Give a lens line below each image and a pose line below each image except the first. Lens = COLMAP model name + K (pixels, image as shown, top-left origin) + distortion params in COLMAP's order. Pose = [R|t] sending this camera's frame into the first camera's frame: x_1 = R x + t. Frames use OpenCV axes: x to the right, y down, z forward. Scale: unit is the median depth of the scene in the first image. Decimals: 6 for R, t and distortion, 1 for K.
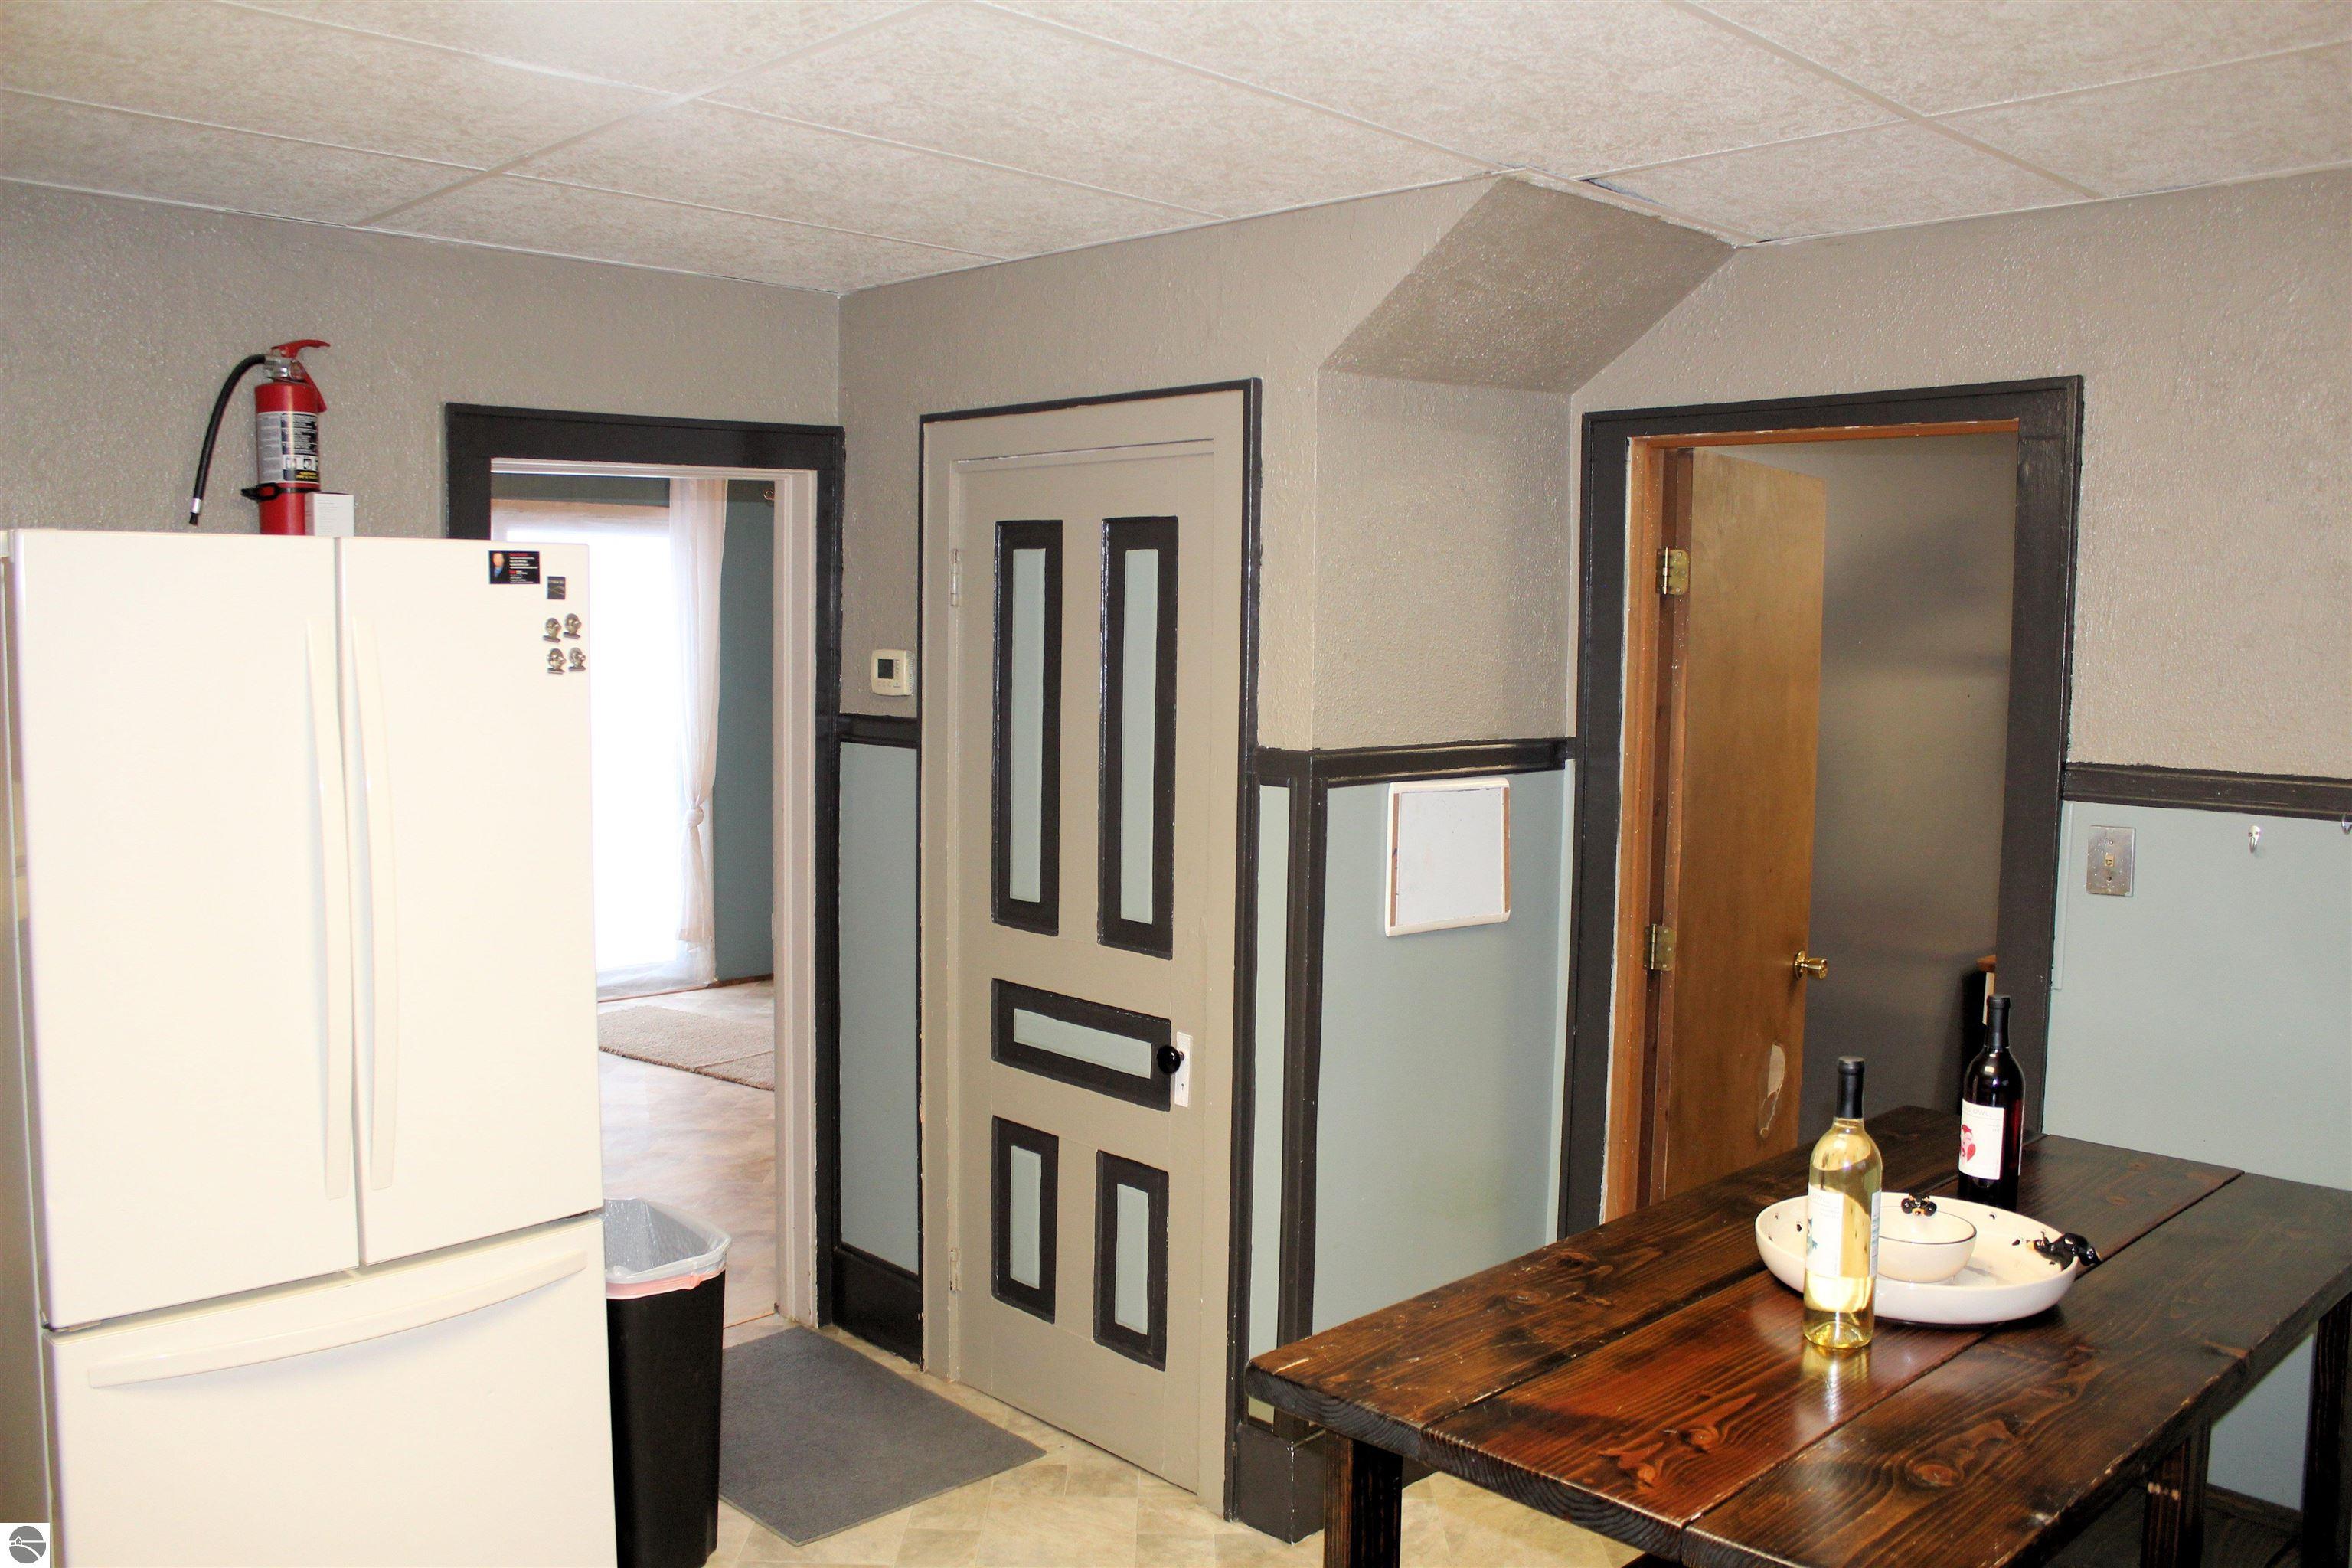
lens RADIAL K [[1934.4, 0, 1186.8], [0, 1934.4, 778.3], [0, 0, 1]] dist [-0.165705, 0.138487]
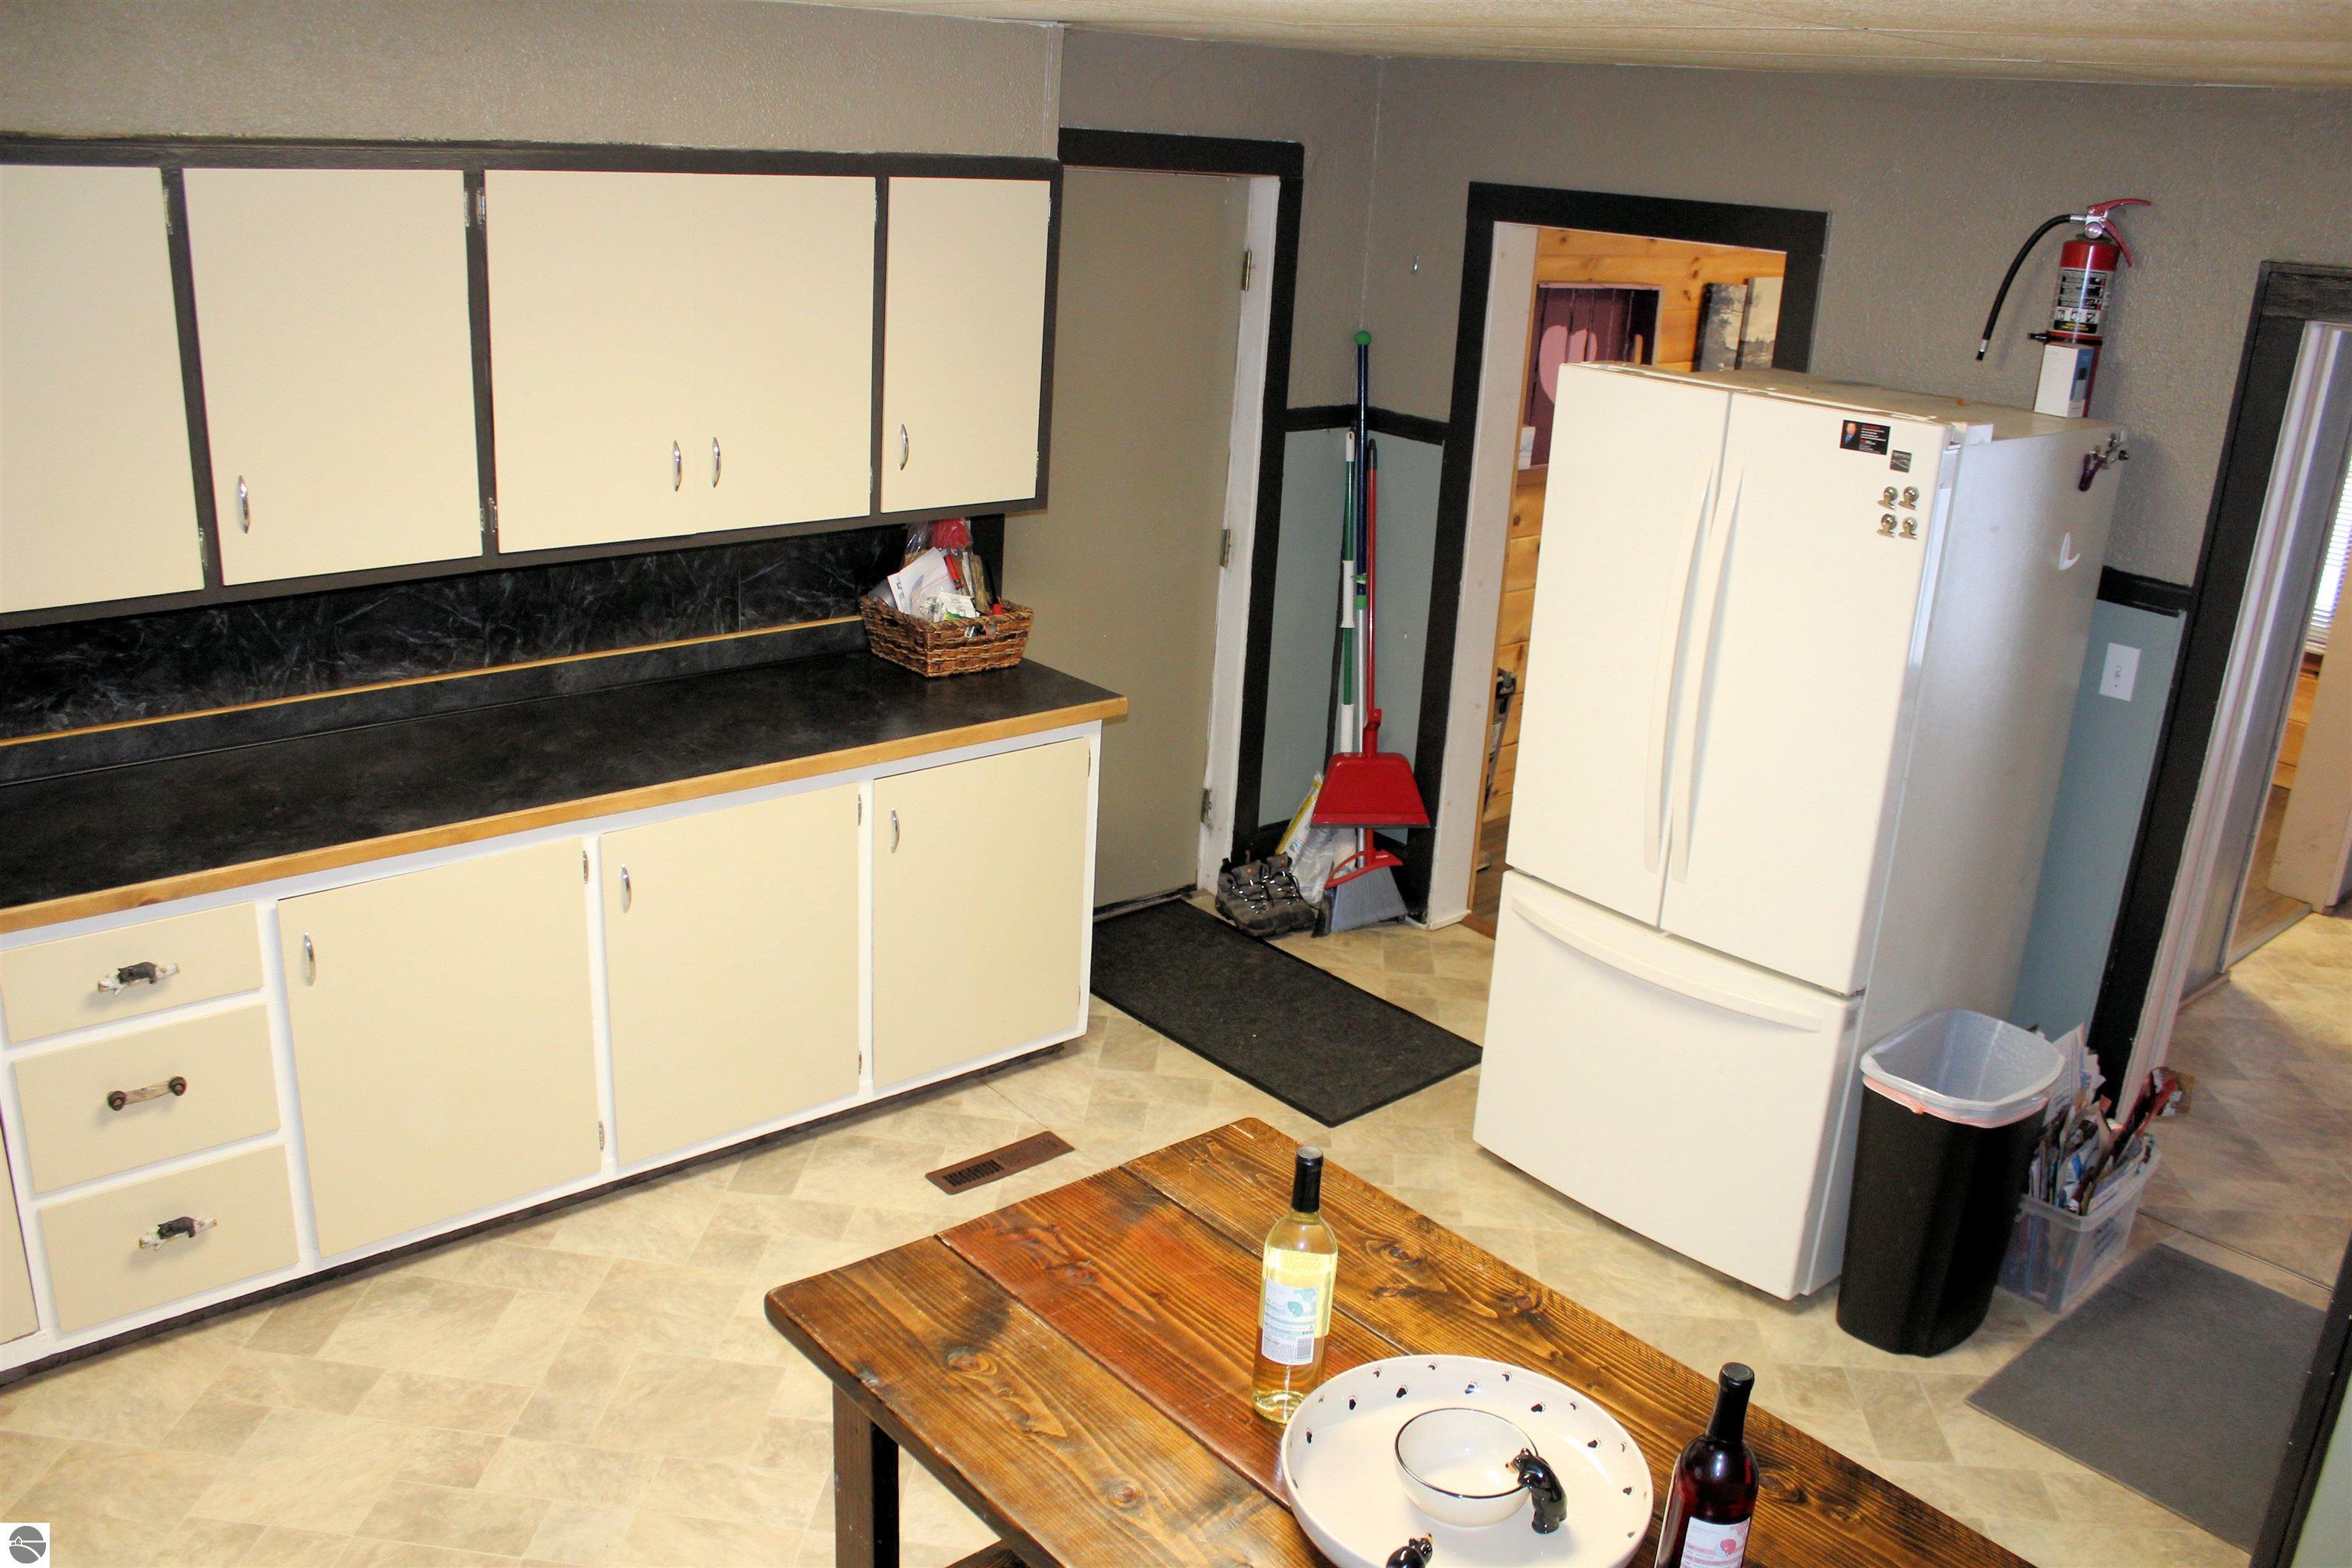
lens RADIAL K [[1934.4, 0, 1181.6], [0, 1934.4, 784.0], [0, 0, 1]] dist [-0.165705, 0.138487]
pose [[-0.062411, 0.309526, -0.948841, 0.818115], [-0.135028, 0.939335, 0.315306, -0.215877], [0.988874, 0.147799, -0.016830, 0.625124]]
